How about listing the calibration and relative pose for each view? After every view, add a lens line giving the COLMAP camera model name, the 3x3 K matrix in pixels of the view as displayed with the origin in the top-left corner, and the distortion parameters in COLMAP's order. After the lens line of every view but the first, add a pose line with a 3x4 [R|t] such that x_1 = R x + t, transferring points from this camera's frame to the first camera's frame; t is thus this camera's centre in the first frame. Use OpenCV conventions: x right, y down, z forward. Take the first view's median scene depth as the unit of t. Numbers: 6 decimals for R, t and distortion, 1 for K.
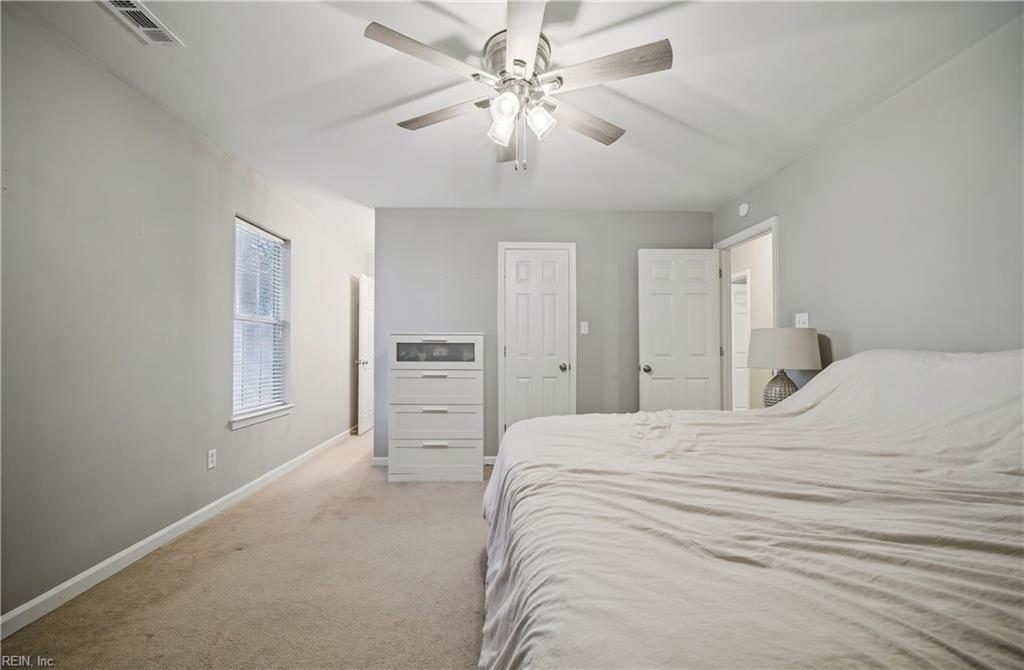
lens RADIAL K [[413.0, 0, 511.8], [0, 413.0, 343.6], [0, 0, 1]] dist [-0.011716, 0.000579]
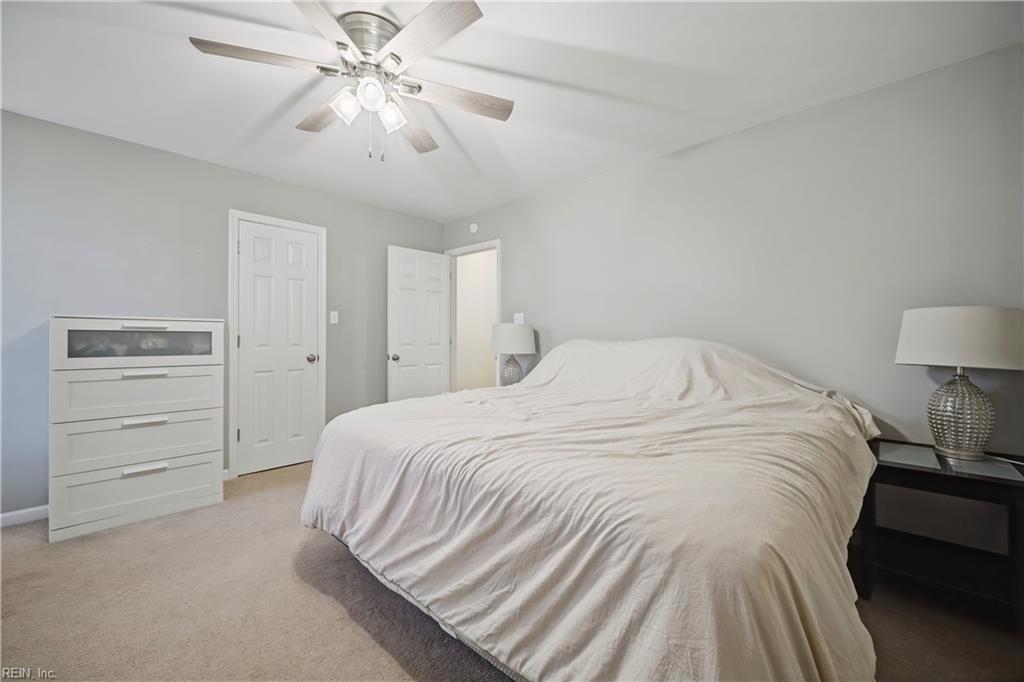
lens RADIAL K [[404.9, 0, 511.5], [0, 404.9, 338.3], [0, 0, 1]] dist [-0.004438, 0.001675]
pose [[0.710253, 0.001245, 0.703946, -0.228598], [-0.010127, 0.999913, 0.008449, -0.001040], [-0.703874, -0.013130, 0.710203, 0.037071]]
